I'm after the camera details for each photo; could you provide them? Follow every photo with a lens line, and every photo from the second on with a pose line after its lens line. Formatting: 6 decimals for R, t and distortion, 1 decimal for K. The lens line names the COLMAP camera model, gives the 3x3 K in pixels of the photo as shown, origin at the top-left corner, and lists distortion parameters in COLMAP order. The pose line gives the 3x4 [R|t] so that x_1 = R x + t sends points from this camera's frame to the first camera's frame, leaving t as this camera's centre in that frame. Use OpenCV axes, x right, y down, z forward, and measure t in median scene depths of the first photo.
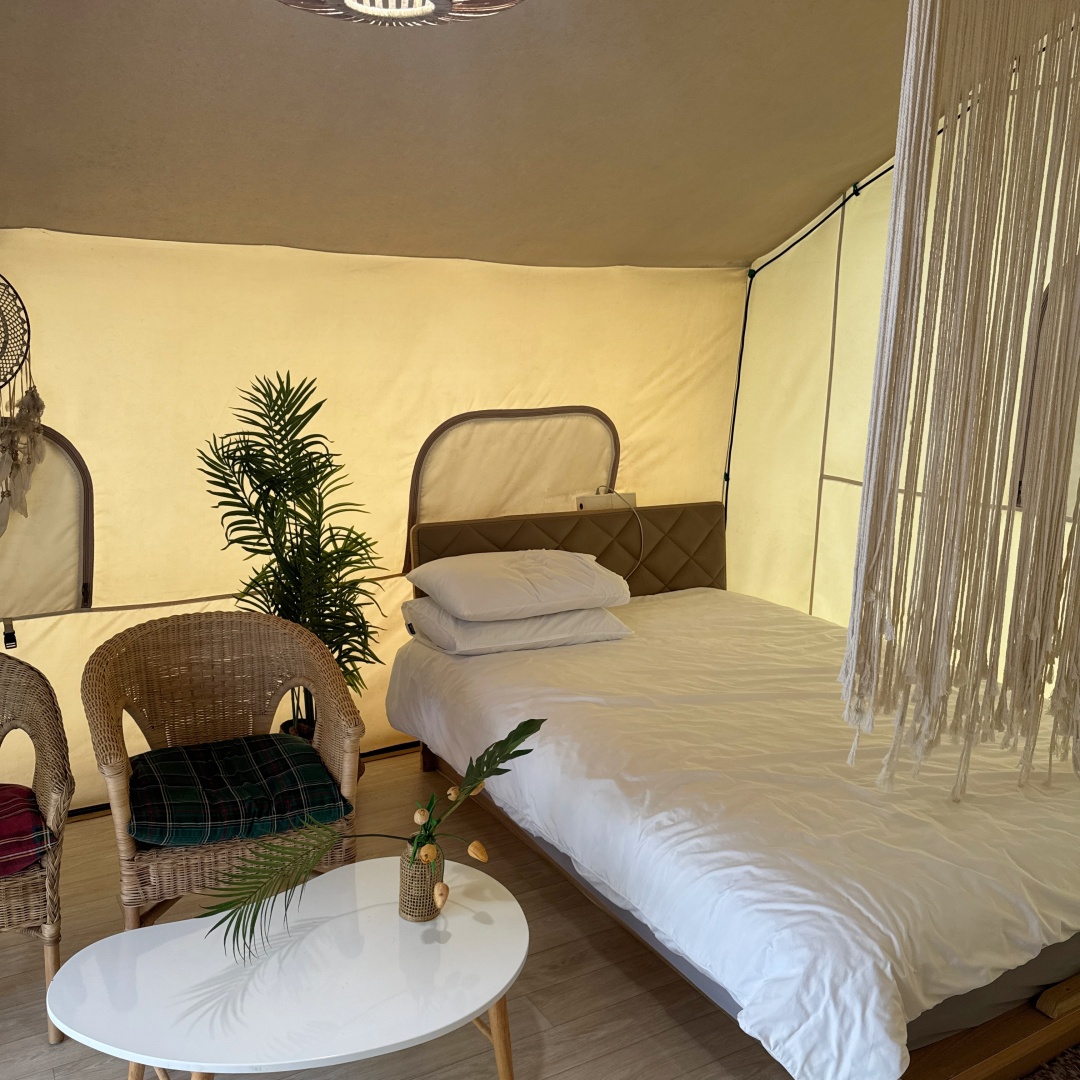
lens RADIAL K [[1015.8, 0, 540.0], [0, 1015.8, 540.0], [0, 0, 1]] dist [0.189813, -0.419999]
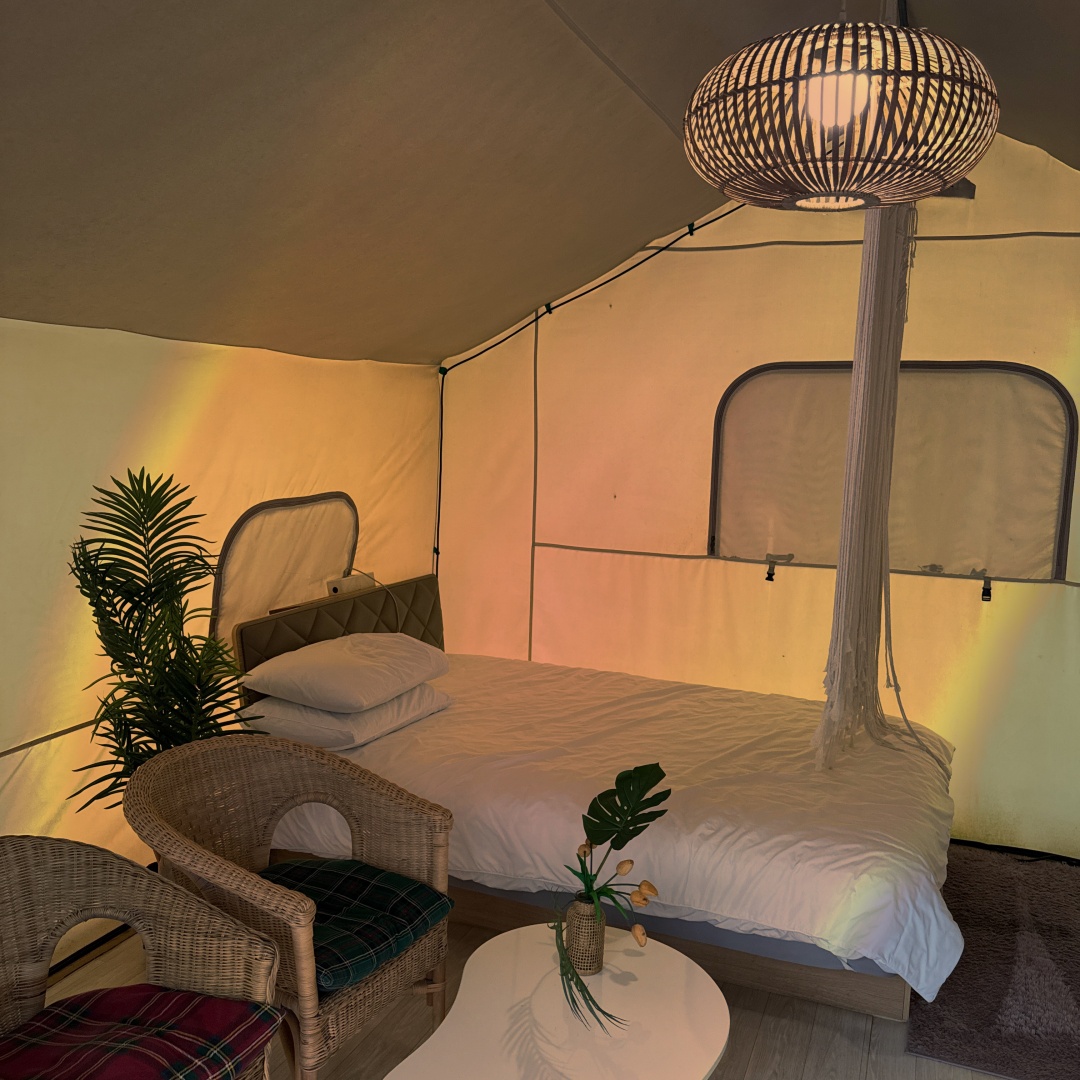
lens RADIAL K [[1015.8, 0, 540.0], [0, 1015.8, 540.0], [0, 0, 1]] dist [0.189813, -0.419999]
pose [[0.785288, -0.068999, 0.615274, -0.439393], [0.110945, 0.993368, -0.030202, -0.030586], [-0.609109, 0.091979, 0.787735, 0.076654]]
